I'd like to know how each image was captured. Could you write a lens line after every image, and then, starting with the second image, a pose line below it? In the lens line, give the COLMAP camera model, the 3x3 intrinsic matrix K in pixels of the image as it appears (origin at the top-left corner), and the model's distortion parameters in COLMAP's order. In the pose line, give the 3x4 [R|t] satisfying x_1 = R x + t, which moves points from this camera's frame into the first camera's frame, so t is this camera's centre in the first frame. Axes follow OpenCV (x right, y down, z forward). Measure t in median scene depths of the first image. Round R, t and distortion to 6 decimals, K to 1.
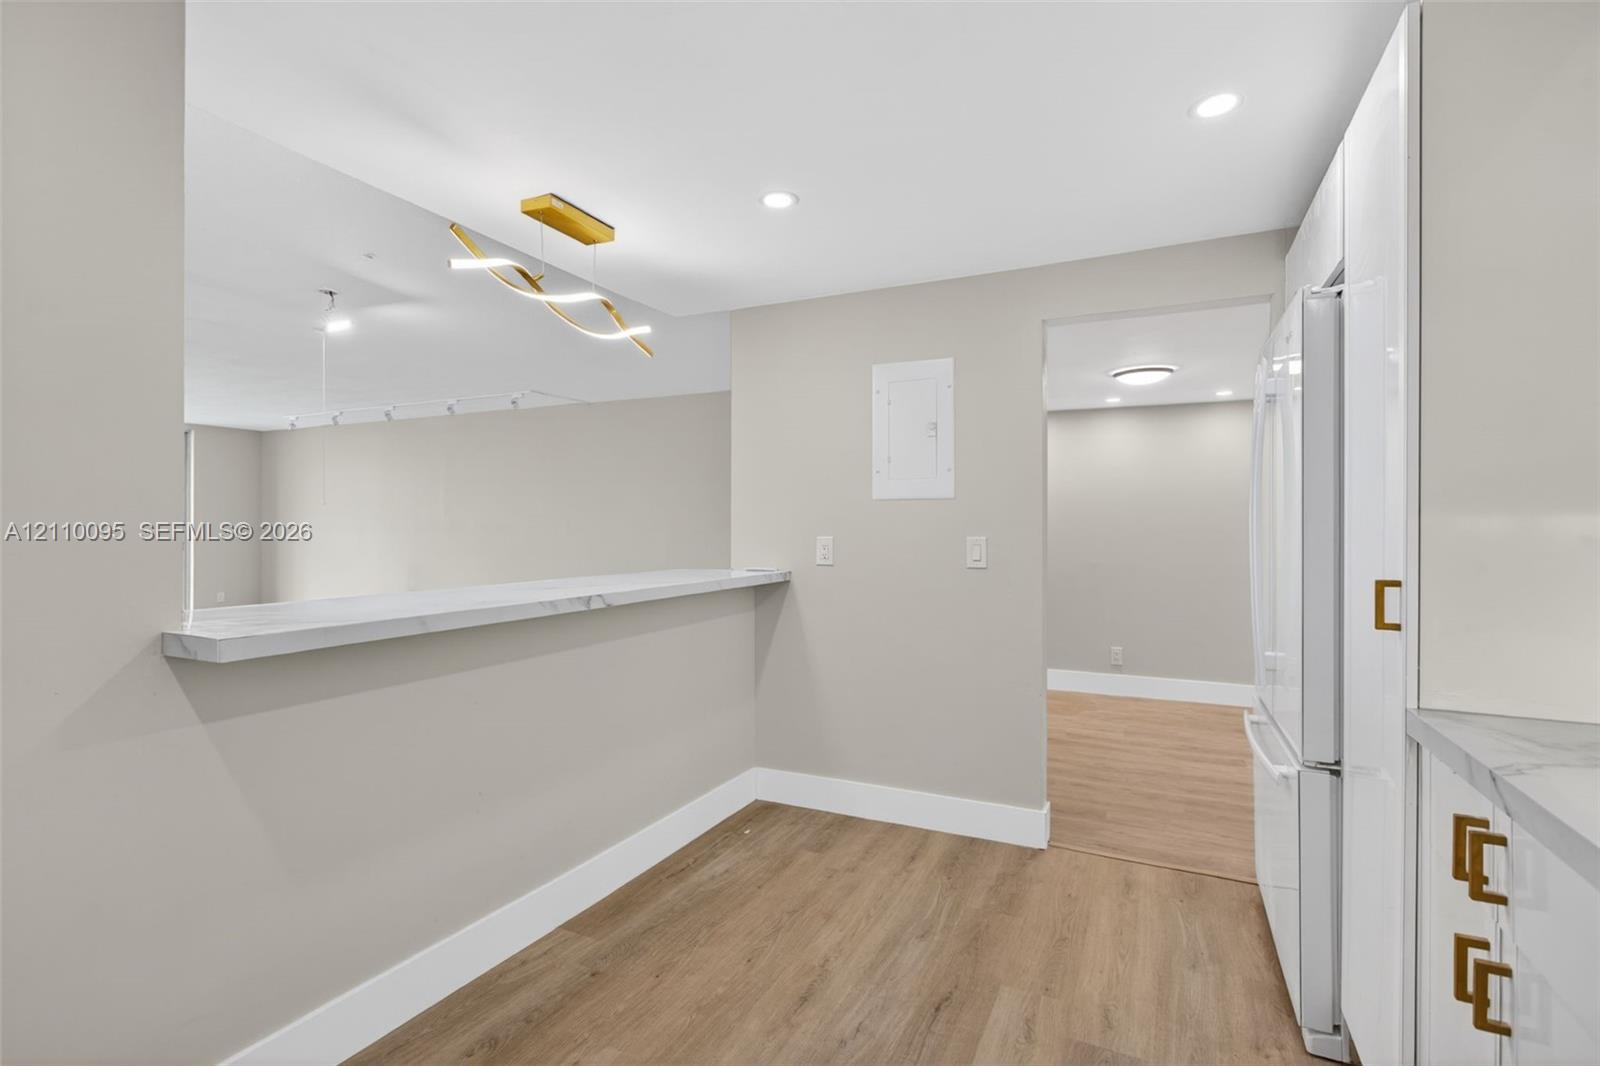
lens RADIAL K [[771.0, 0, 762.5], [0, 771.0, 537.3], [0, 0, 1]] dist [-0.007303, 0.002265]
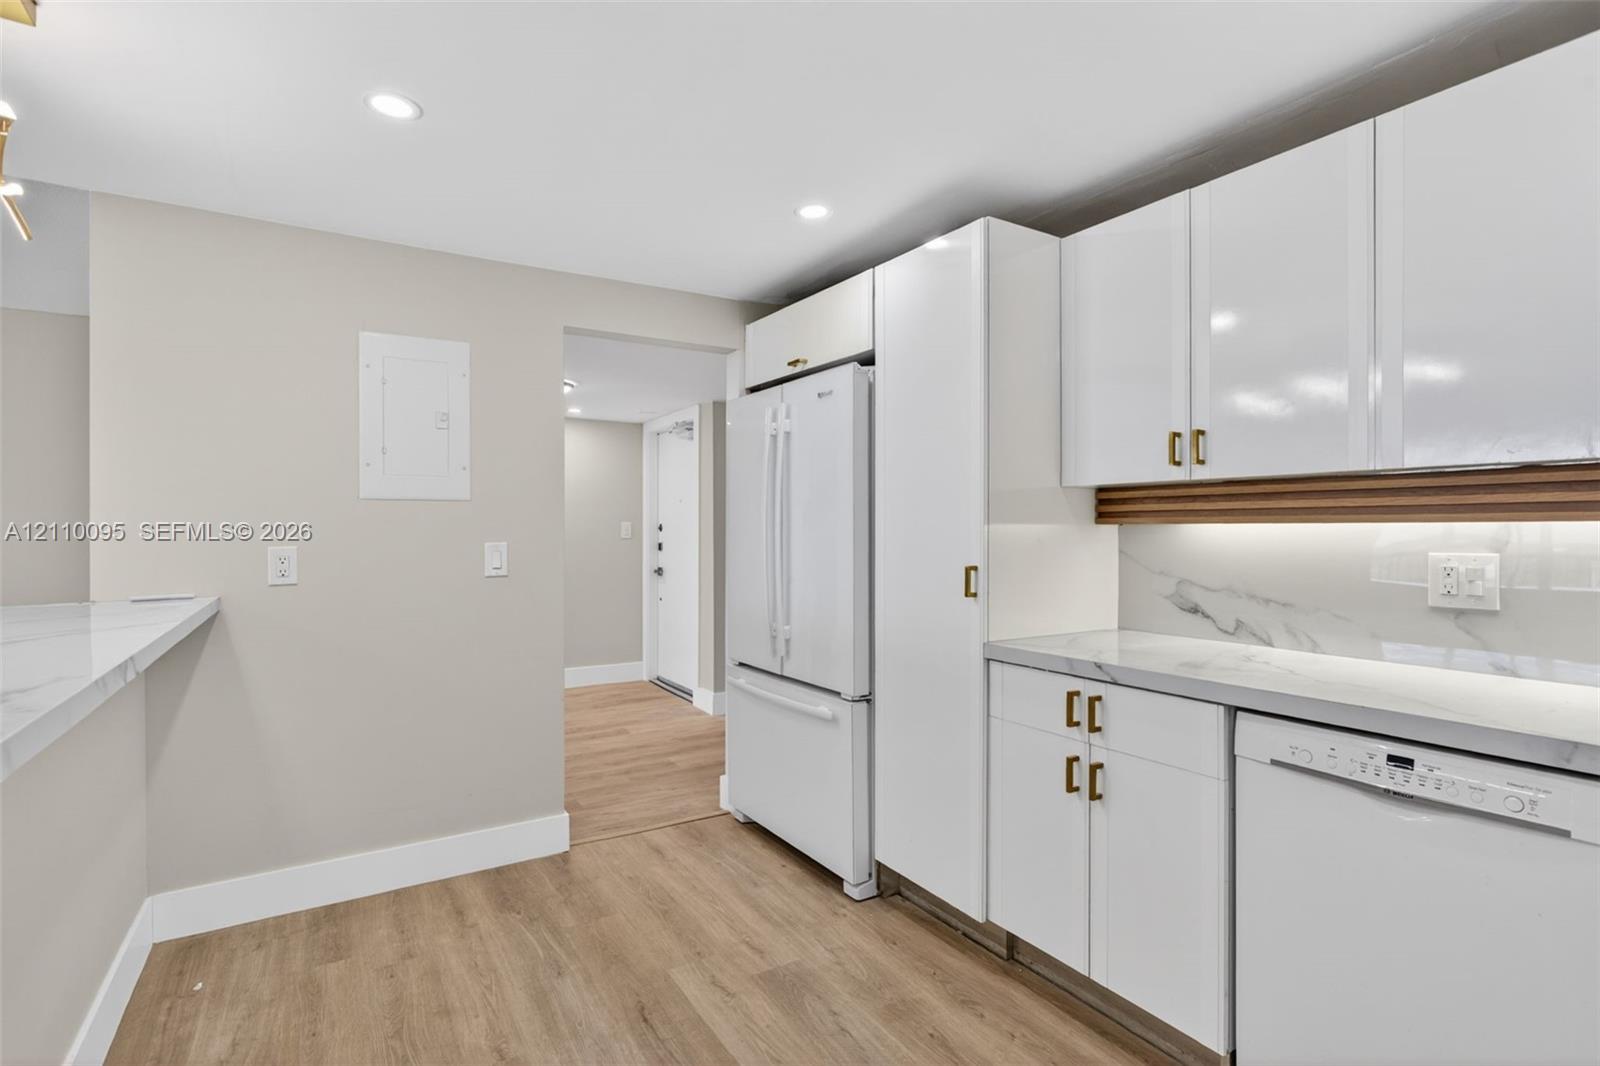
lens RADIAL K [[771.0, 0, 828.5], [0, 771.0, 543.3], [0, 0, 1]] dist [-0.007303, 0.002265]
pose [[0.505361, -0.017974, 0.862721, -0.338776], [0.011988, 0.999833, 0.013809, -0.008675], [-0.862825, 0.003364, 0.505492, 0.200025]]
